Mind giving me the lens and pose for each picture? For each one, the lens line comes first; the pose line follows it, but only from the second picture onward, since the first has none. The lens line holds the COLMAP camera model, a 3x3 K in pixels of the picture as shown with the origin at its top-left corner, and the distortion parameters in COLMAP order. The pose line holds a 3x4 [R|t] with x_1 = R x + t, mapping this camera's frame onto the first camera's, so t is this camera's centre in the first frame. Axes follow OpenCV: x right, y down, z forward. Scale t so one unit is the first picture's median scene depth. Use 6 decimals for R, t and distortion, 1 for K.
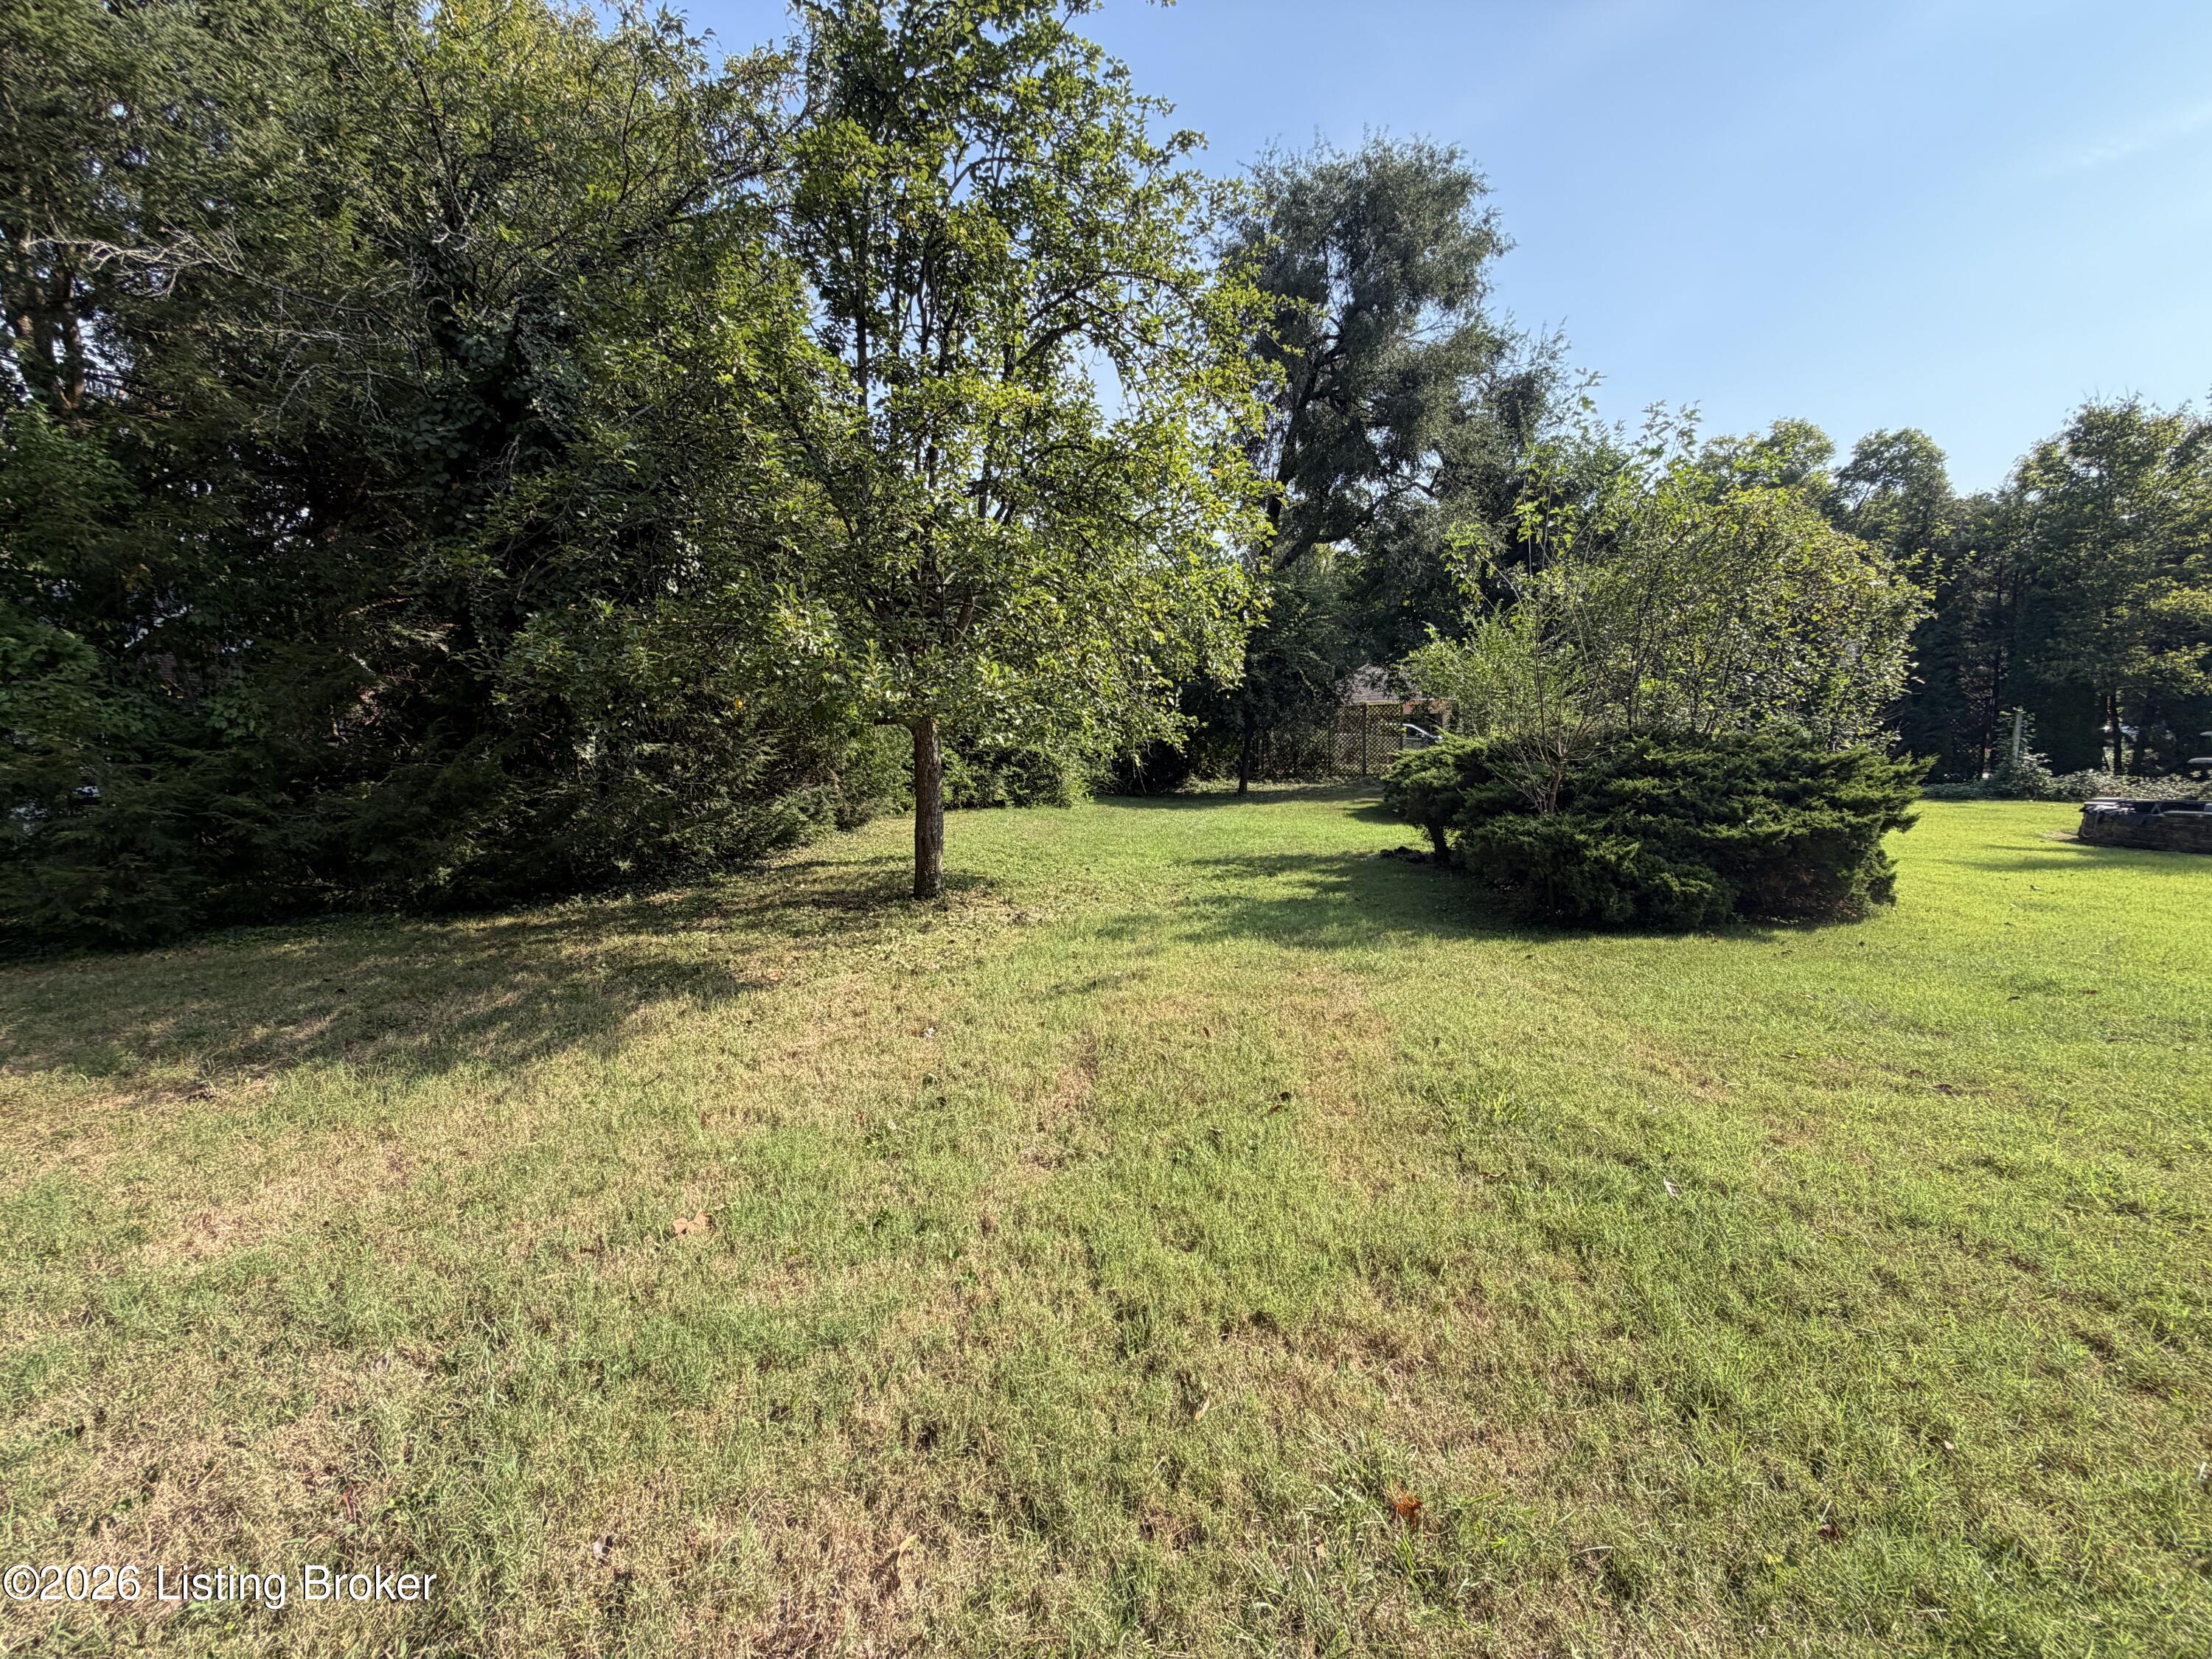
lens RADIAL K [[882.3, 0, 1106.0], [0, 882.3, 832.2], [0, 0, 1]] dist [0.000858, 0.000069]
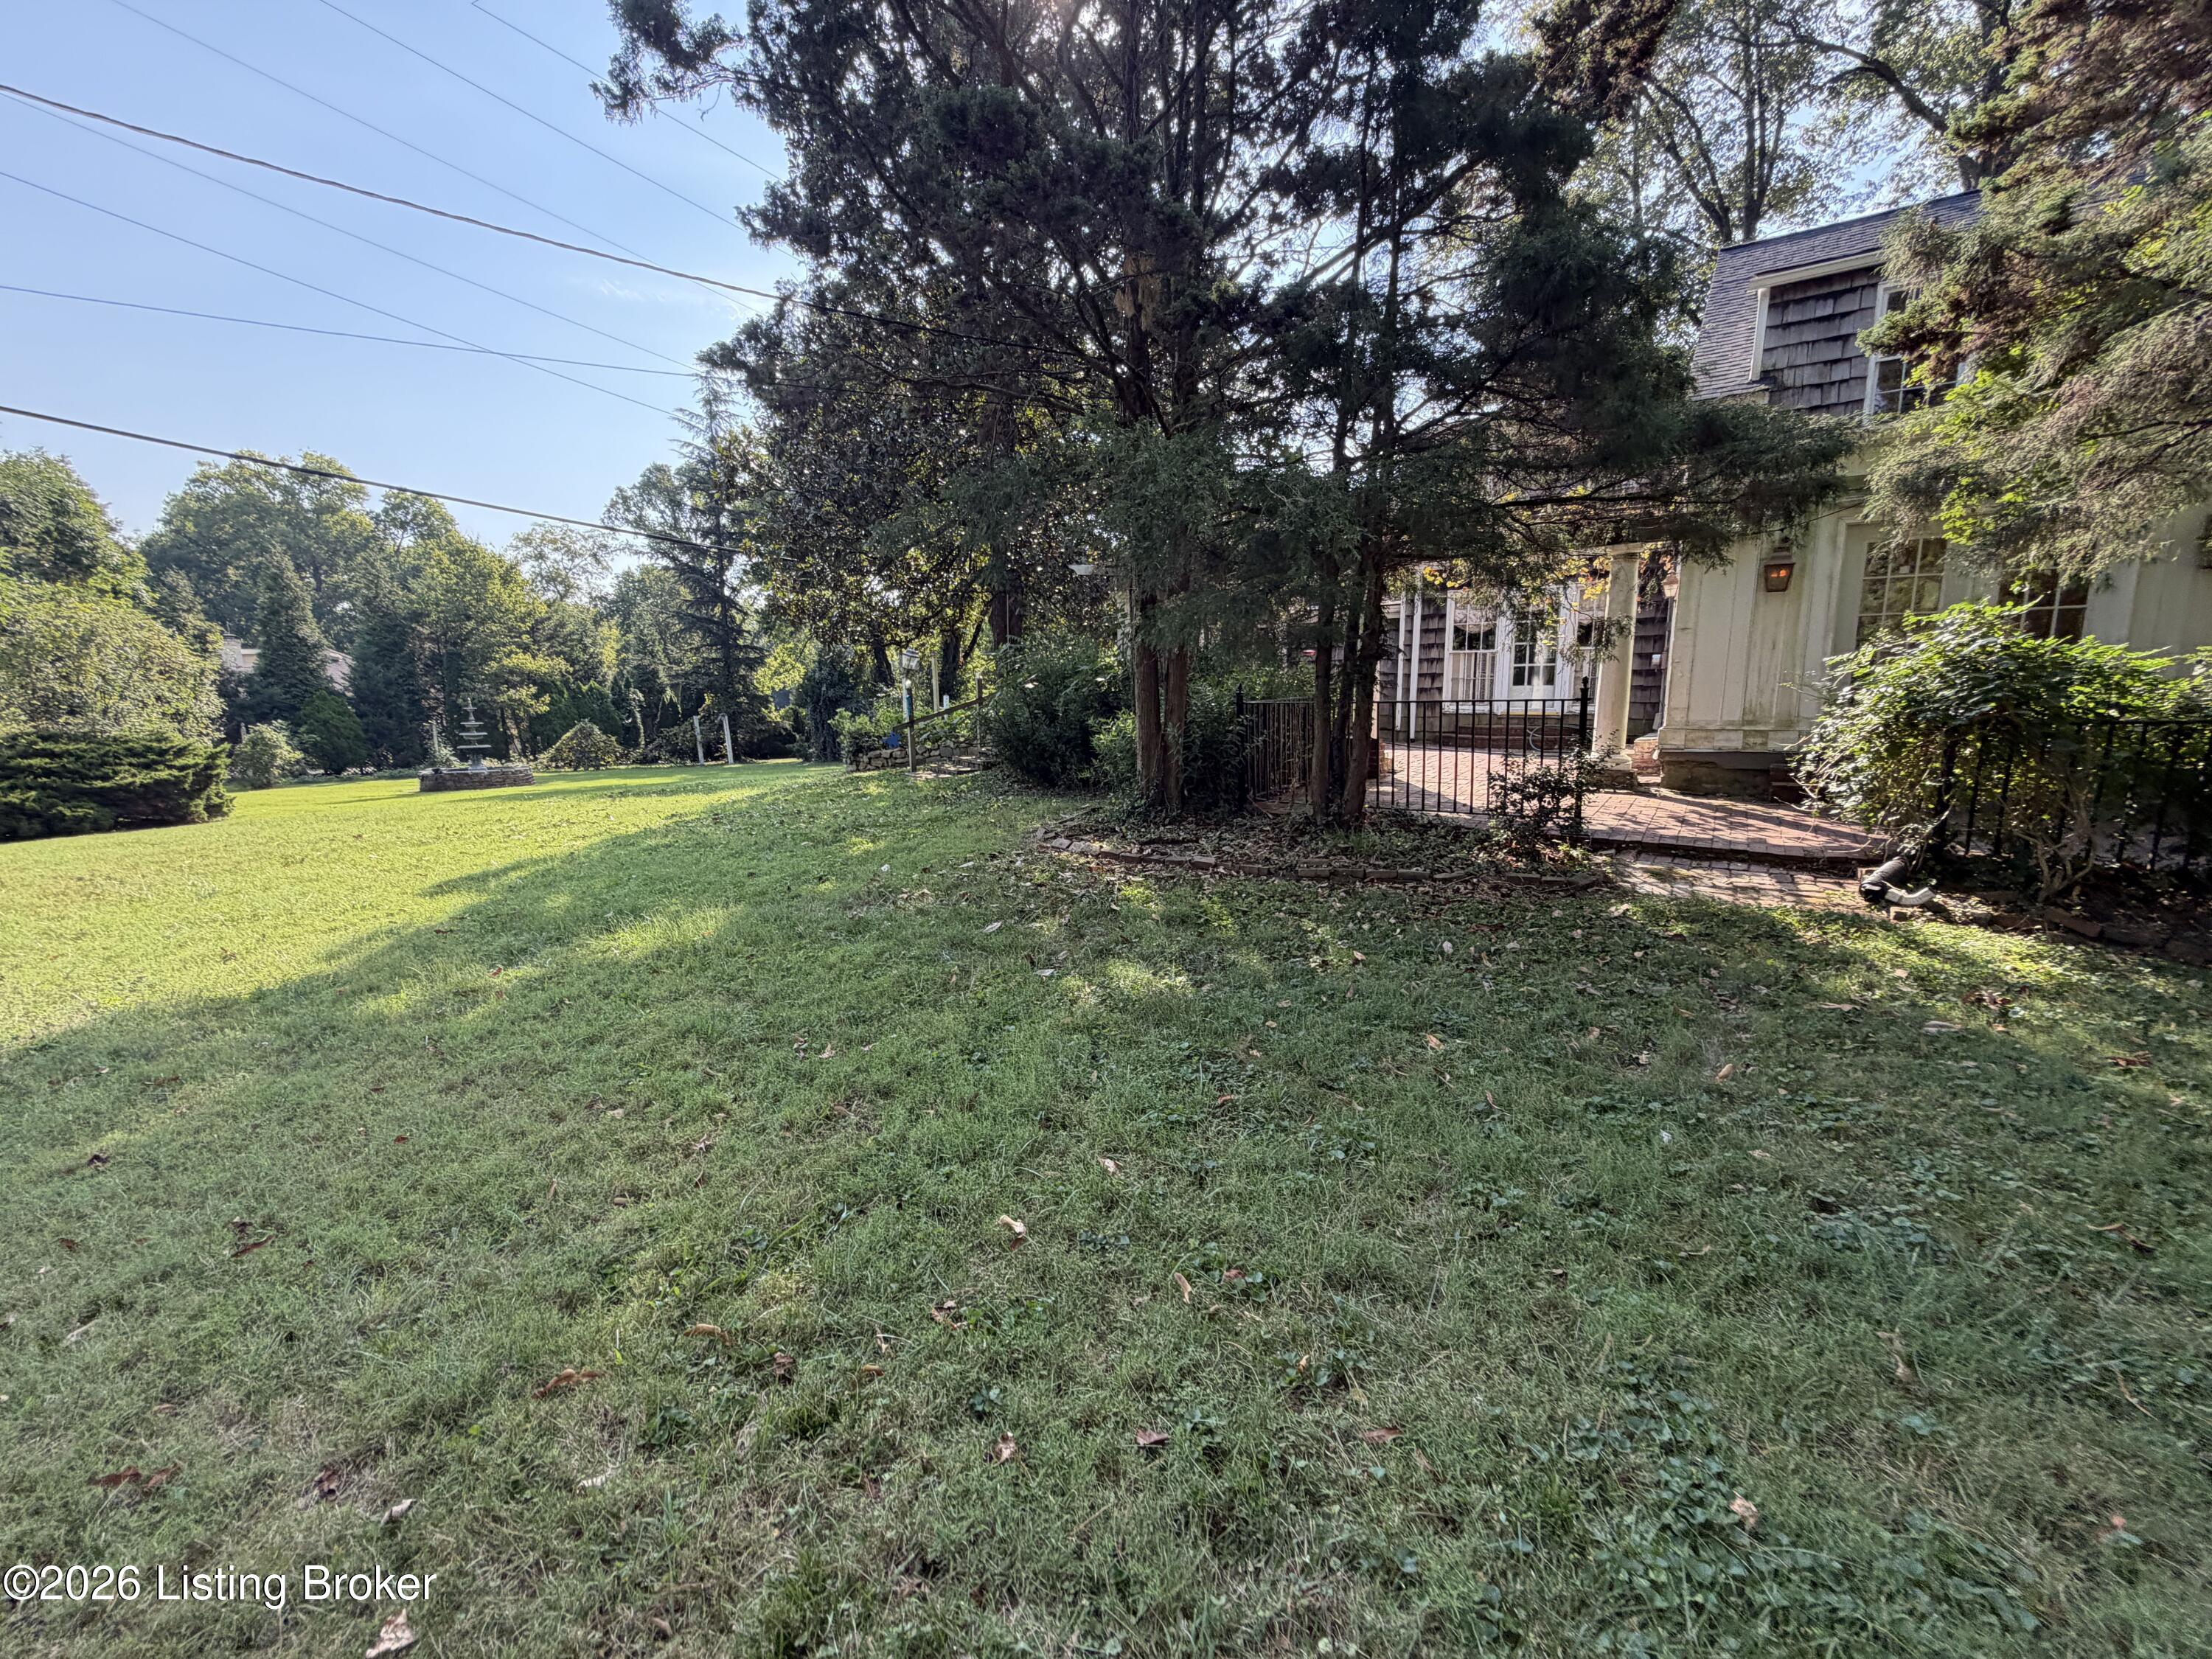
lens RADIAL K [[882.3, 0, 1106.5], [0, 882.3, 838.9], [0, 0, 1]] dist [0.000858, 0.000069]
pose [[0.270713, -0.123579, 0.954695, -0.575547], [0.124484, 0.987893, 0.092577, 0.213712], [-0.954578, 0.093782, 0.282819, -1.656702]]
